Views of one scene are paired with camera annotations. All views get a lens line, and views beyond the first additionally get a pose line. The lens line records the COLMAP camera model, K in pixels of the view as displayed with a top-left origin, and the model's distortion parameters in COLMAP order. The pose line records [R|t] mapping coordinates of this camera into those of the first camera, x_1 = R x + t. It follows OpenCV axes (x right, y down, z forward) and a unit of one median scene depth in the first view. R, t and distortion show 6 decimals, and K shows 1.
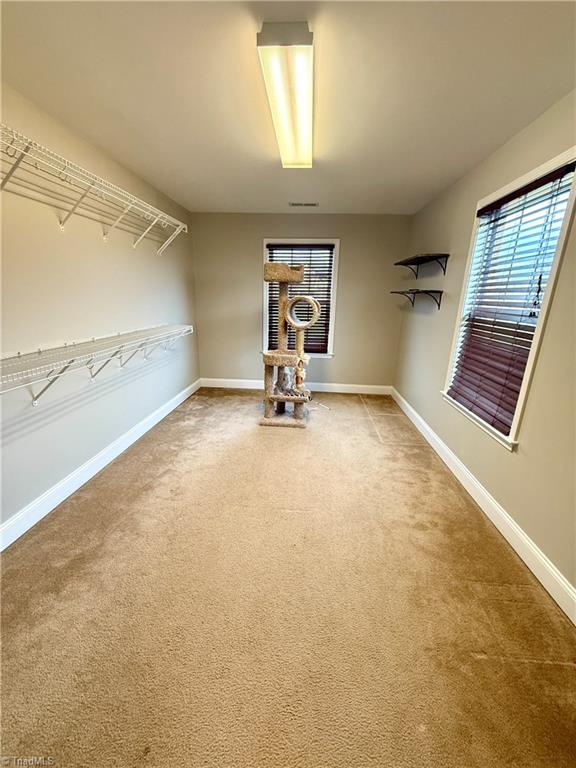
lens RADIAL K [[306.0, 0, 284.0], [0, 306.0, 383.8], [0, 0, 1]] dist [-0.000017, 0.000095]
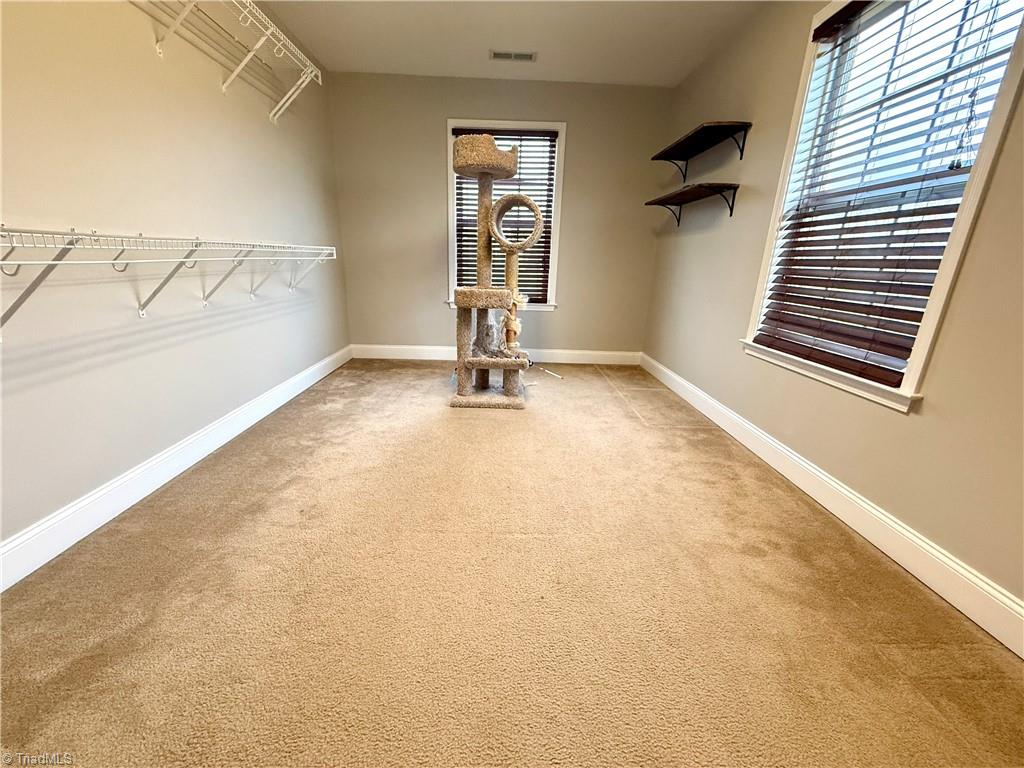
lens RADIAL K [[408.0, 0, 502.5], [0, 408.0, 386.8], [0, 0, 1]] dist [-0.000017, 0.000095]
pose [[0.995948, -0.019210, 0.087851, -0.059782], [0.017276, 0.999592, 0.022725, 0.099657], [-0.088252, -0.021115, 0.995874, 0.212065]]
